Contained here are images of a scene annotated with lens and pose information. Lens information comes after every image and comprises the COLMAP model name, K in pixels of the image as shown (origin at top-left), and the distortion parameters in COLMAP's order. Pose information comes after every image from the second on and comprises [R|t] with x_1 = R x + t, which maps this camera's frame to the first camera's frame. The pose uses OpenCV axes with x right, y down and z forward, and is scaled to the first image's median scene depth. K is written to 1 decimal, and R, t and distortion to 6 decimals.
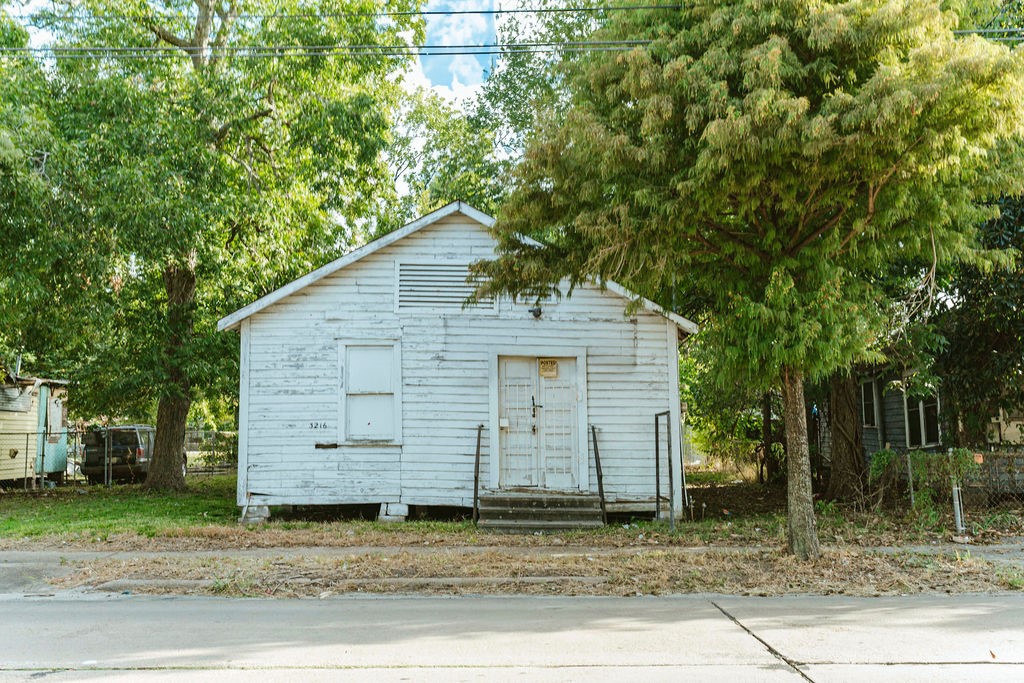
lens RADIAL K [[963.6, 0, 512.0], [0, 963.6, 341.5], [0, 0, 1]] dist [0.000042, 0.004186]
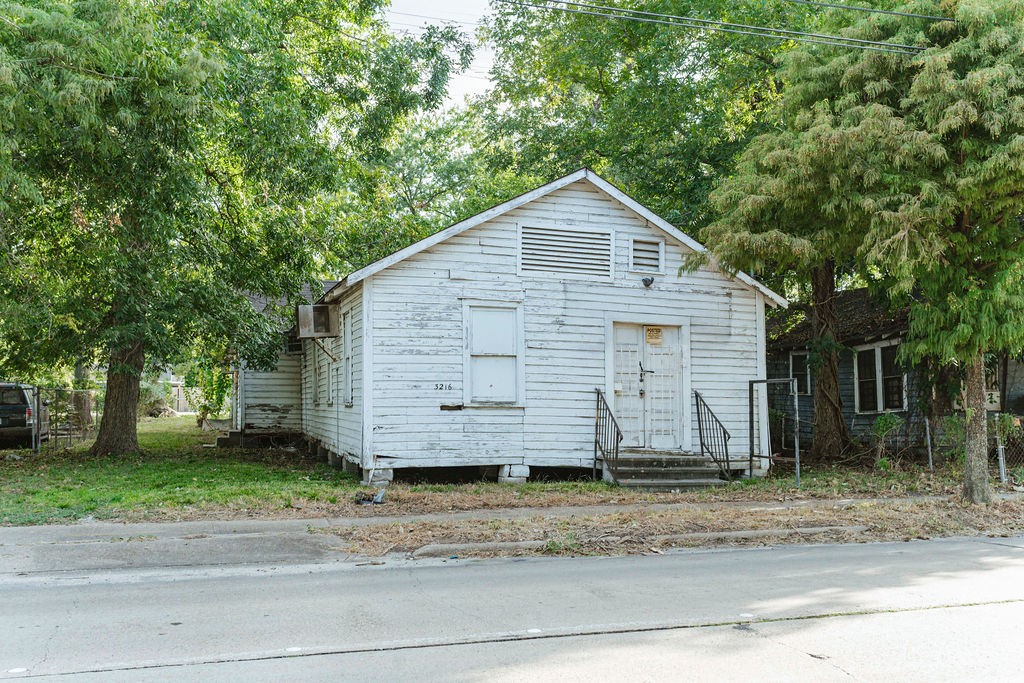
lens RADIAL K [[963.6, 0, 512.0], [0, 963.6, 341.5], [0, 0, 1]] dist [0.000042, 0.004186]
pose [[0.950778, 0.028856, 0.308527, -0.438414], [-0.039977, 0.998757, 0.029784, 0.009261], [-0.307284, -0.040653, 0.950749, 0.048112]]
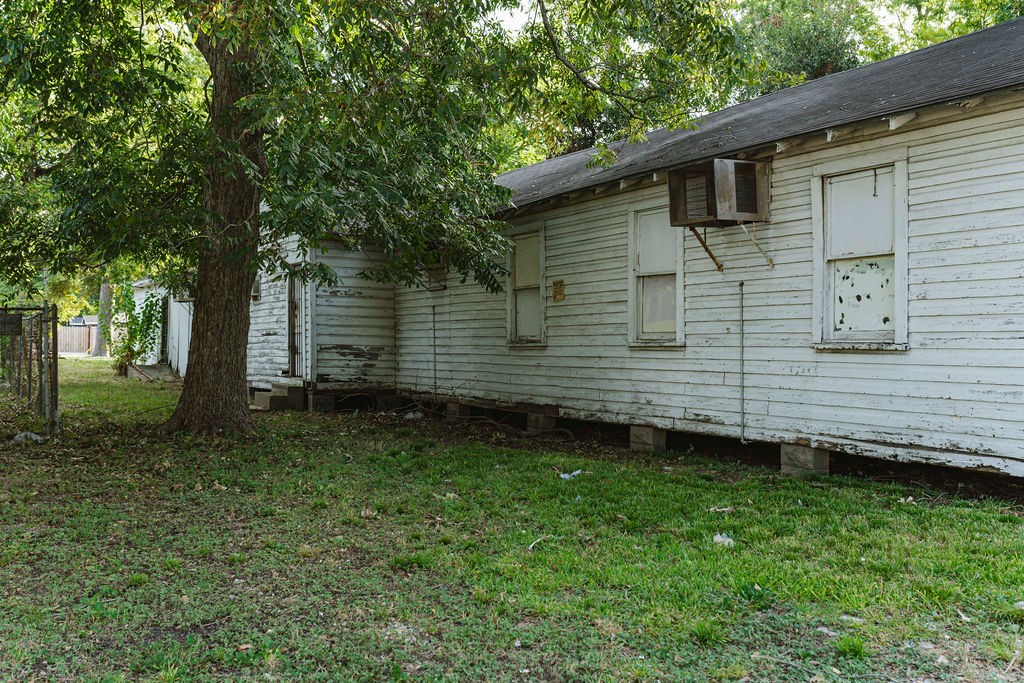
lens RADIAL K [[963.6, 0, 512.0], [0, 963.6, 341.5], [0, 0, 1]] dist [0.000042, 0.004186]
pose [[0.855314, 0.027829, 0.517361, -0.740350], [-0.075172, 0.994656, 0.070773, 0.090332], [-0.512627, -0.099424, 0.852835, 0.746310]]
